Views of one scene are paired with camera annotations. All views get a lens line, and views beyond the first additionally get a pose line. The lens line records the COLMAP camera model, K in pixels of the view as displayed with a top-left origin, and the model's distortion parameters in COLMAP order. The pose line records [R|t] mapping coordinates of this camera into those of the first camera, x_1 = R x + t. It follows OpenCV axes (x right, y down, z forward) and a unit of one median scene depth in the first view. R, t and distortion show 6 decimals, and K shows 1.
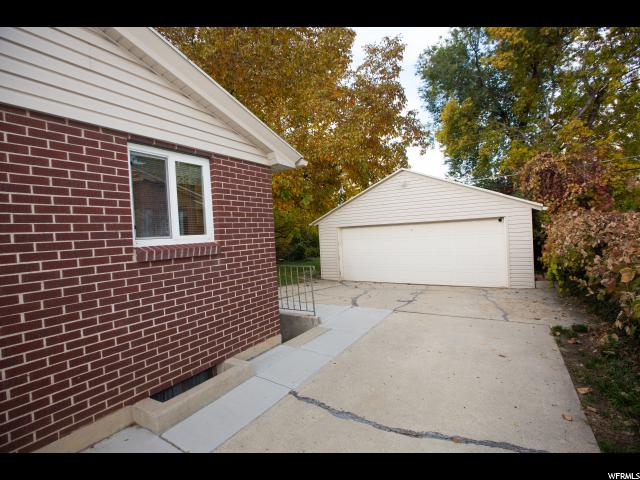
lens RADIAL K [[296.5, 0, 320.0], [0, 296.5, 240.0], [0, 0, 1]] dist [-0.017583, 0.000162]
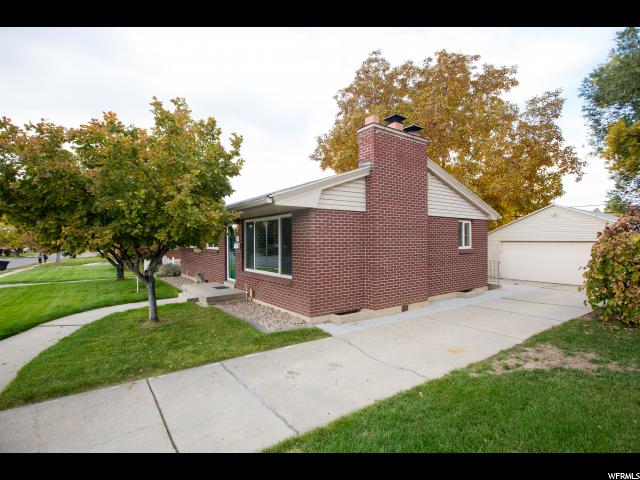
lens RADIAL K [[326.4, 0, 320.0], [0, 326.4, 240.0], [0, 0, 1]] dist [-0.000401, 0.000055]
pose [[0.933612, 0.054999, -0.354039, -0.136801], [-0.058706, 0.998275, 0.000271, 0.001708], [0.353444, 0.020531, 0.935230, -0.565166]]
